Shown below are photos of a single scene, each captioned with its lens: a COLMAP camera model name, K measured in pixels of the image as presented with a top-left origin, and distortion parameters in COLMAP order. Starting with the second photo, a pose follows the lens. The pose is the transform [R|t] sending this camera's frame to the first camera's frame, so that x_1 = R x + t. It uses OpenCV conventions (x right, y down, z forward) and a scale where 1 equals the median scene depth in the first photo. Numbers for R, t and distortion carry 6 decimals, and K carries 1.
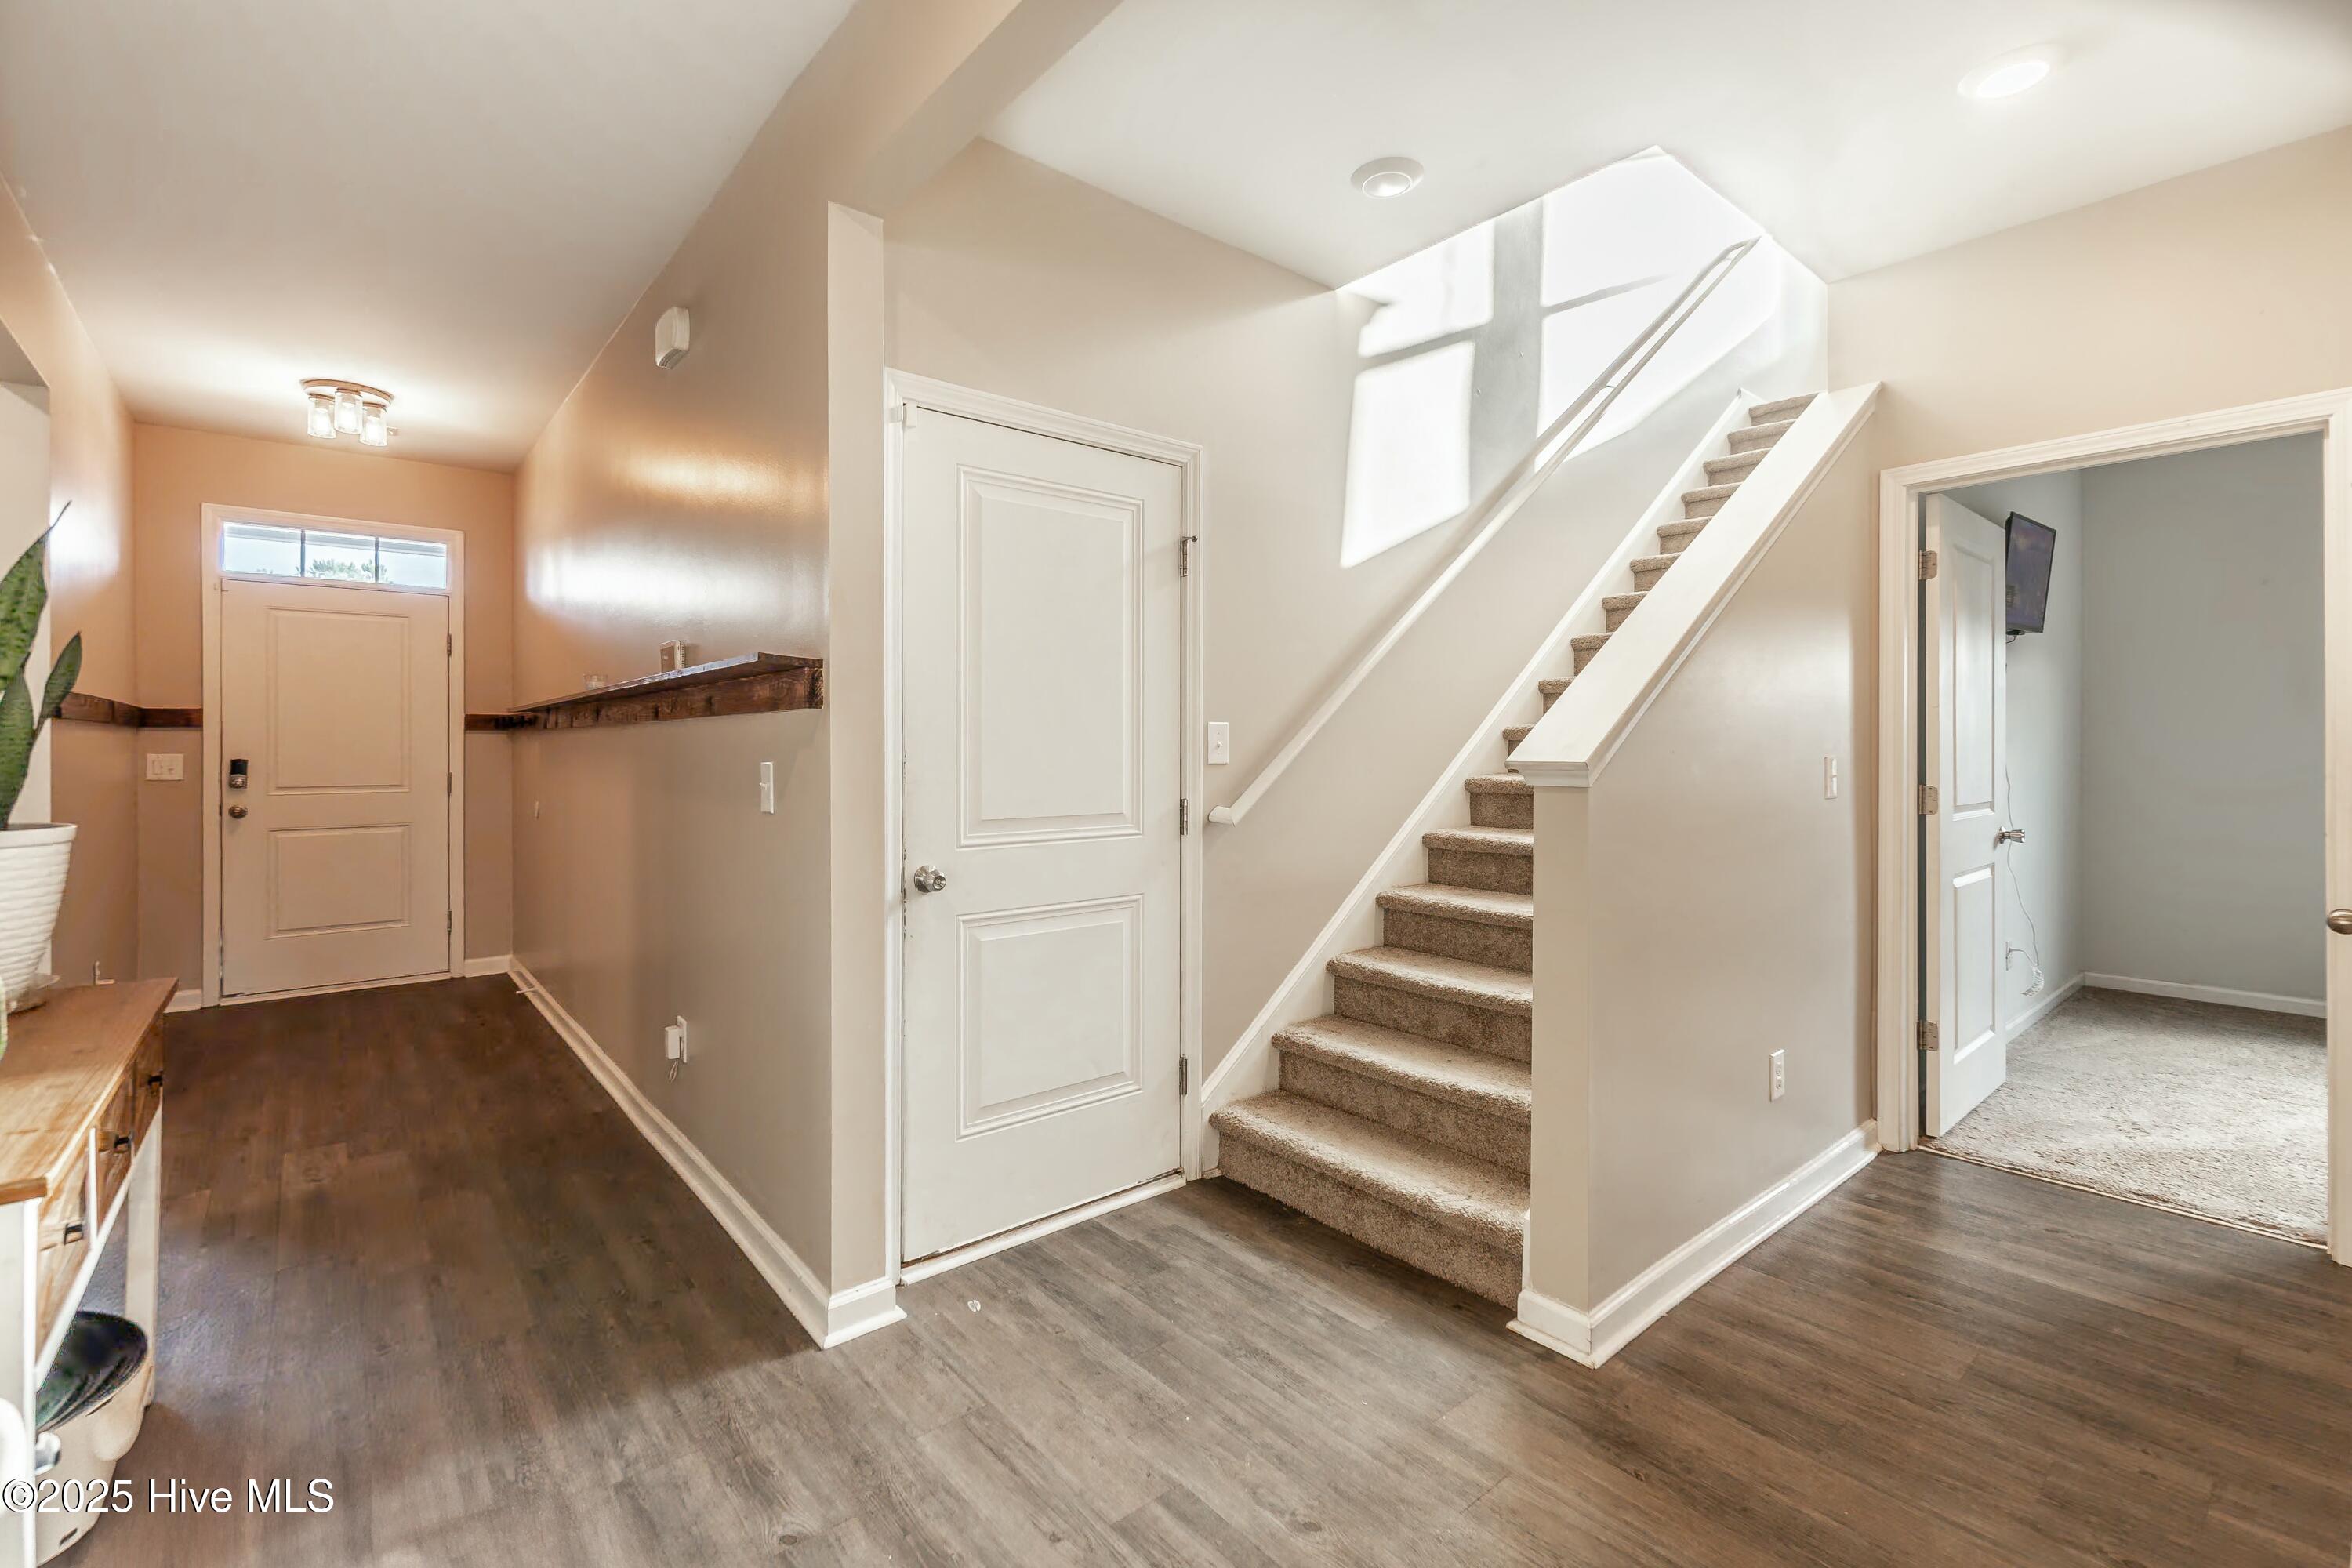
lens RADIAL K [[1039.2, 0, 1182.5], [0, 1039.2, 749.8], [0, 0, 1]] dist [-0.000276, 0.000276]
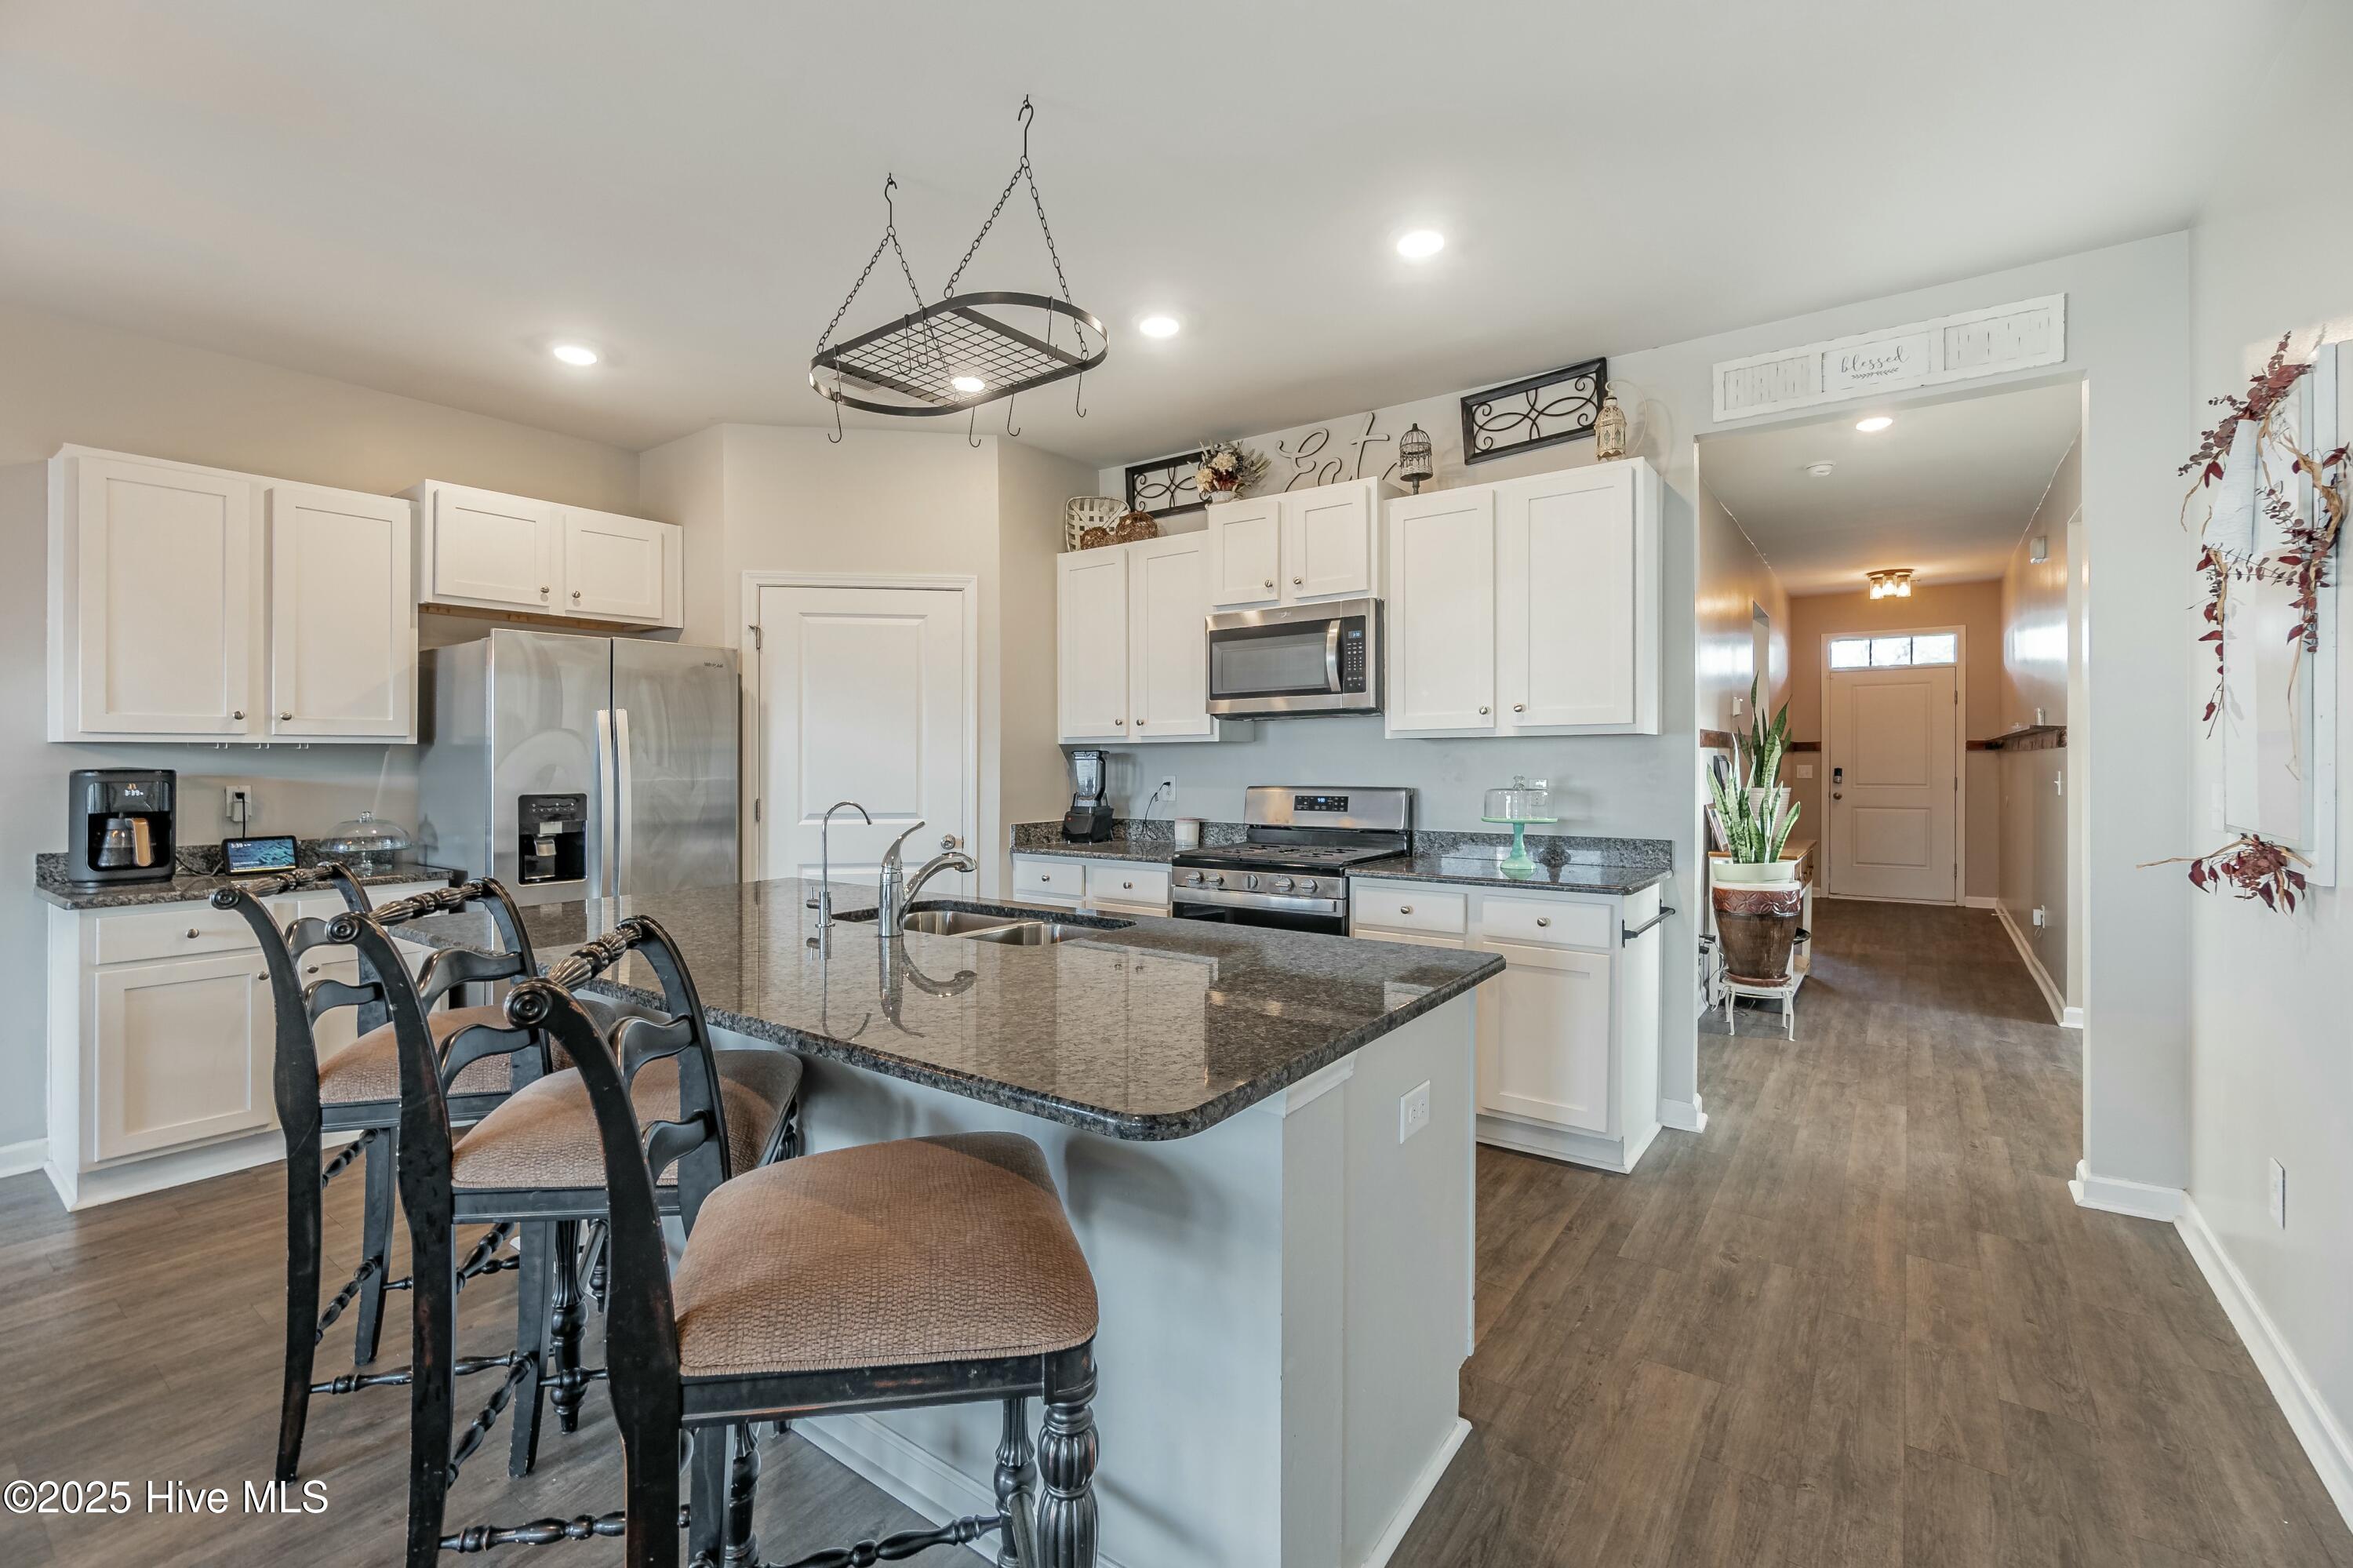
lens RADIAL K [[1039.7, 0, 1154.9], [0, 1039.7, 775.3], [0, 0, 1]] dist [-0.000276, 0.000276]
pose [[0.247427, 0.011896, -0.968833, 0.600047], [0.004640, 0.999899, 0.013462, -0.007819], [0.968895, -0.007826, 0.247347, -0.653306]]
